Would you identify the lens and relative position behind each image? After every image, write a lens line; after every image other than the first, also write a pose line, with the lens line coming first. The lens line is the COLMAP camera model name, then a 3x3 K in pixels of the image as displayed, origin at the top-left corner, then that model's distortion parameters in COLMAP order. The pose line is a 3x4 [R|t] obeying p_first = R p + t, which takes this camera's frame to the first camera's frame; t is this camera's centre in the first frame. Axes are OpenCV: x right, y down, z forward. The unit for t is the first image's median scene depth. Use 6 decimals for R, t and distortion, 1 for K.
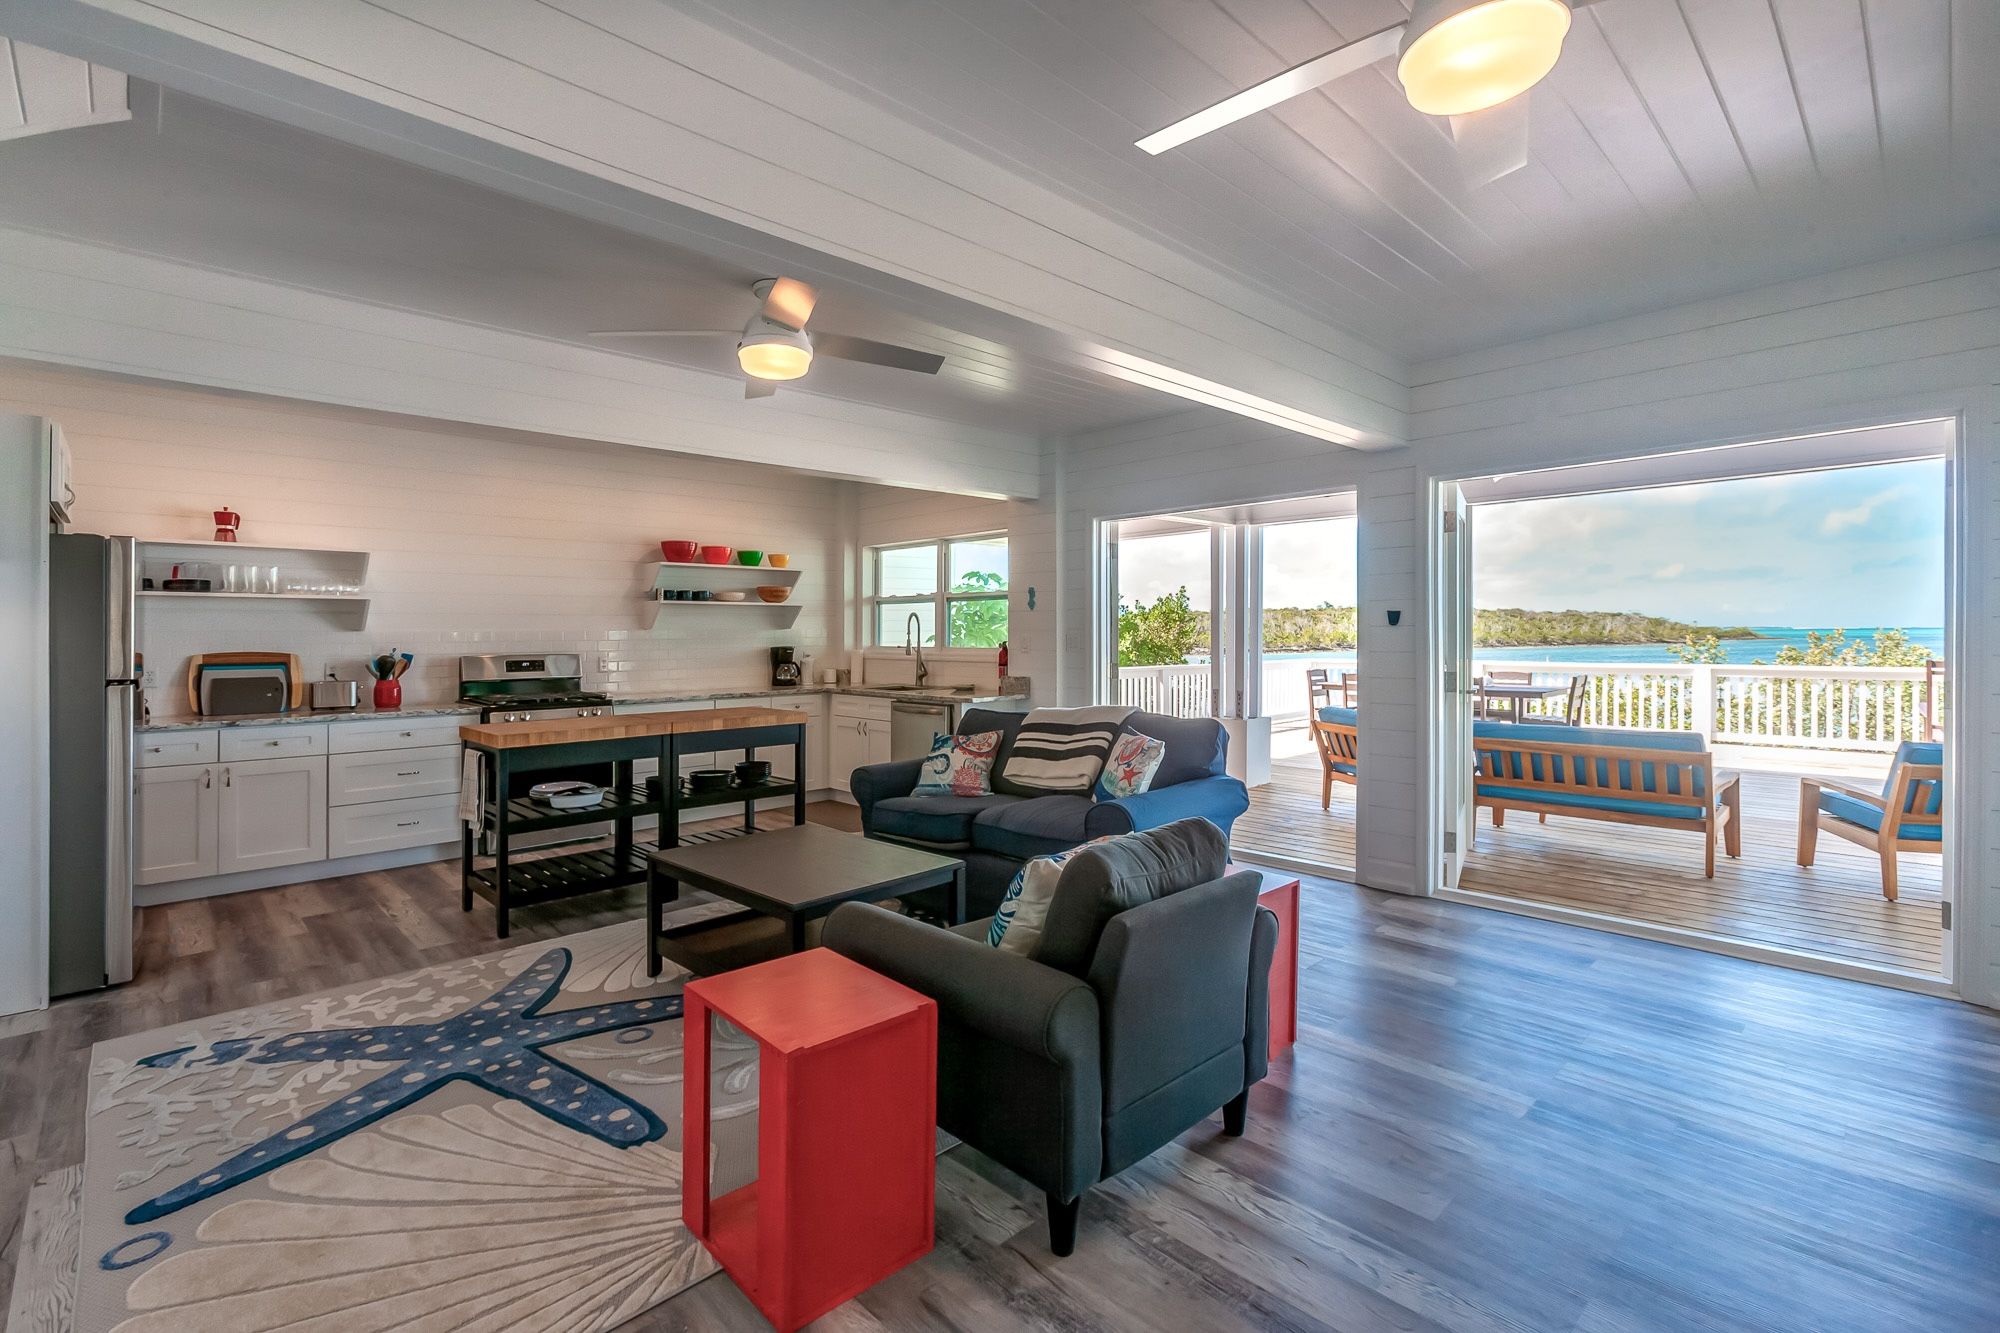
lens RADIAL K [[914.1, 0, 1007.4], [0, 914.1, 658.7], [0, 0, 1]] dist [-0.011054, 0.003001]
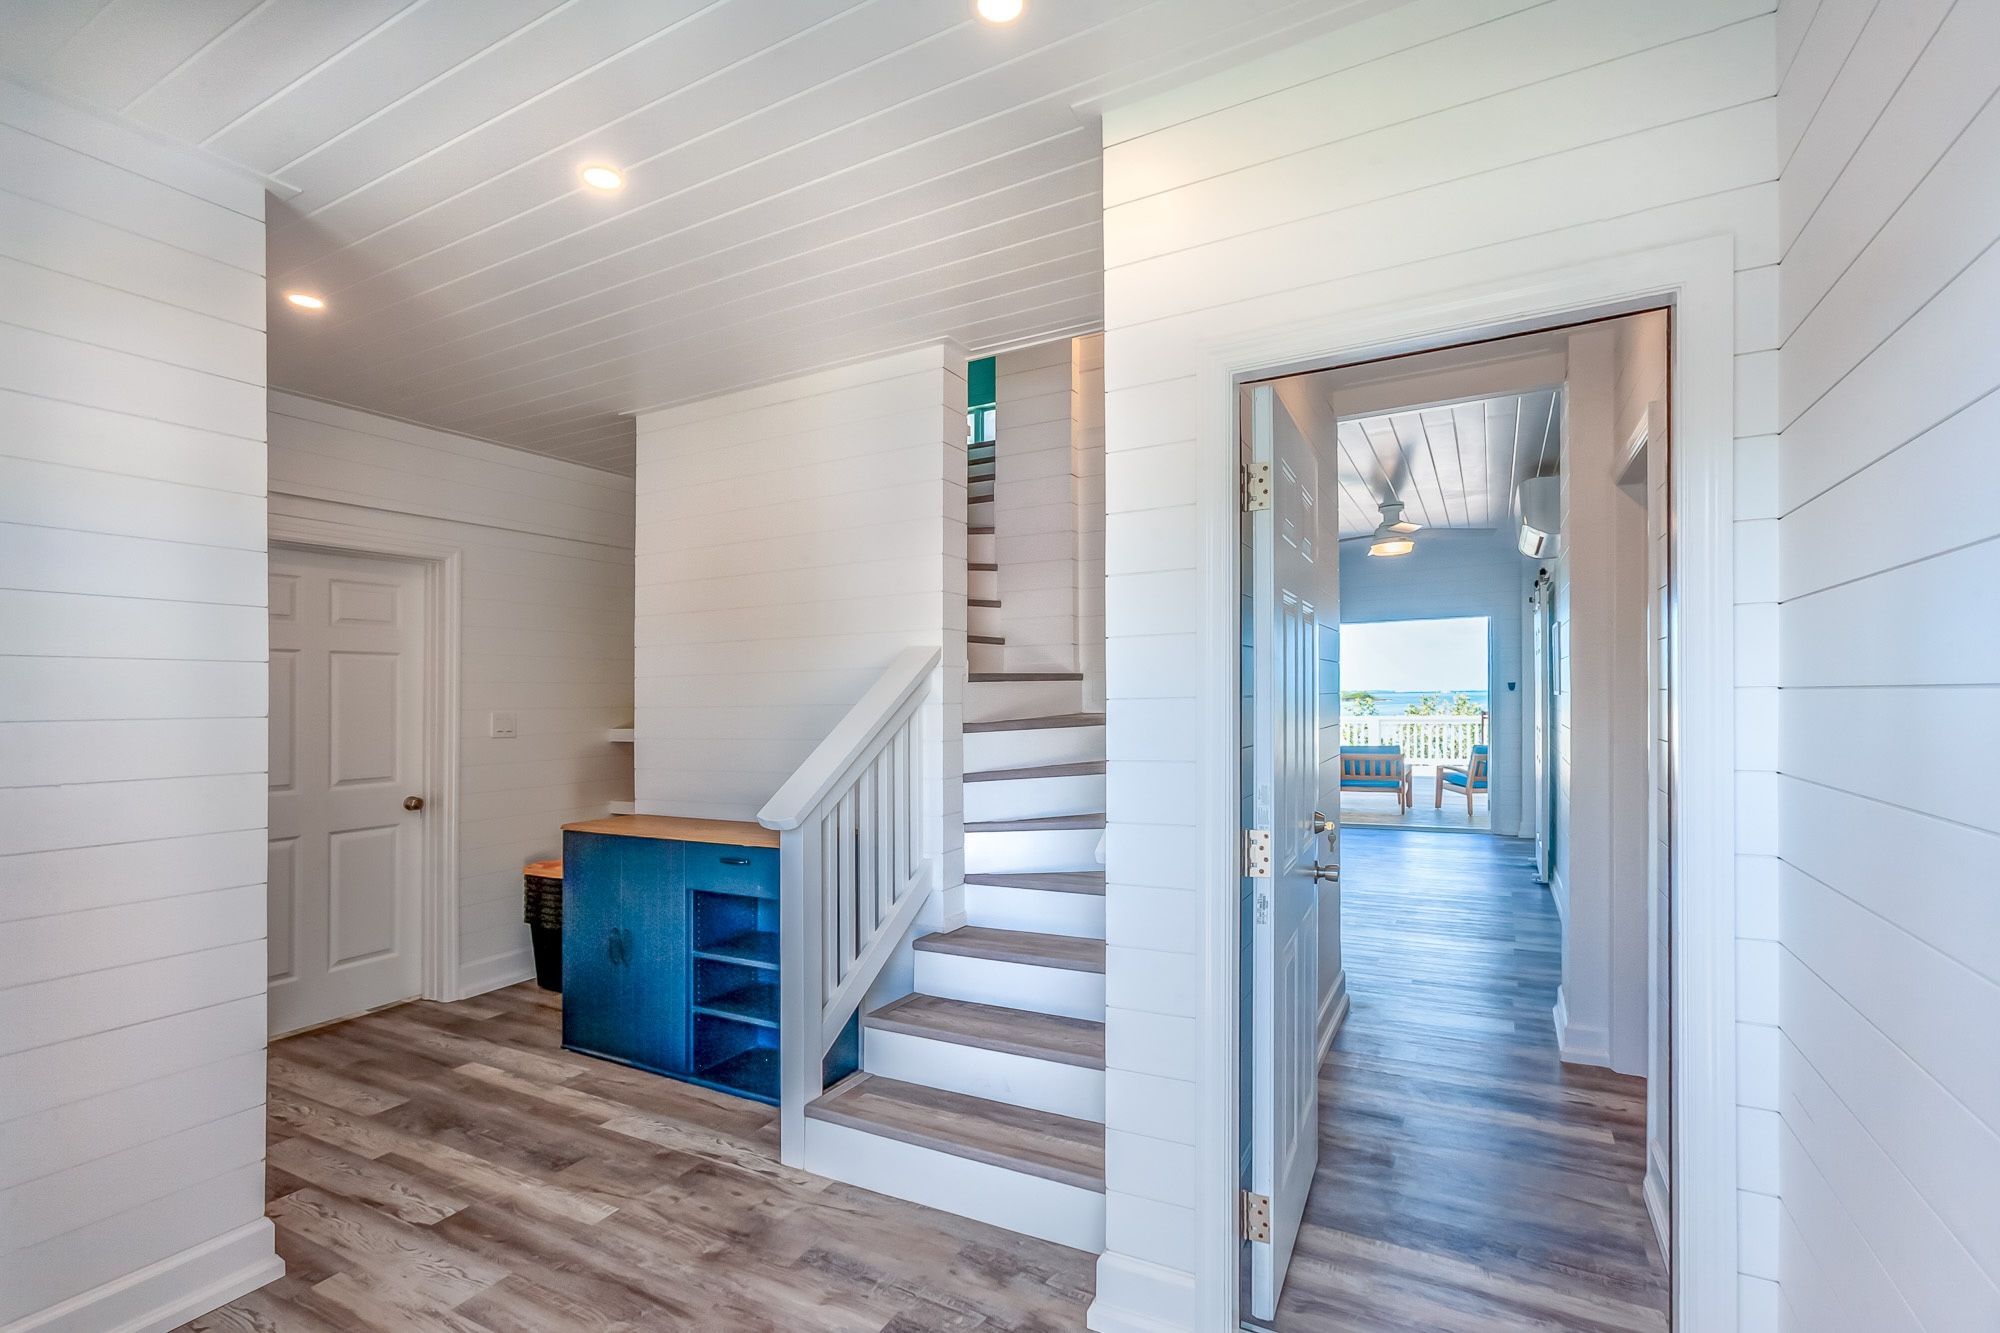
lens RADIAL K [[924.1, 0, 1008.4], [0, 924.1, 671.3], [0, 0, 1]] dist [-0.002643, -0.000085]
pose [[0.949153, 0.020297, 0.314161, -4.886687], [-0.007762, 0.999125, -0.041099, 0.004877], [-0.314720, 0.036570, 0.948480, -4.803372]]
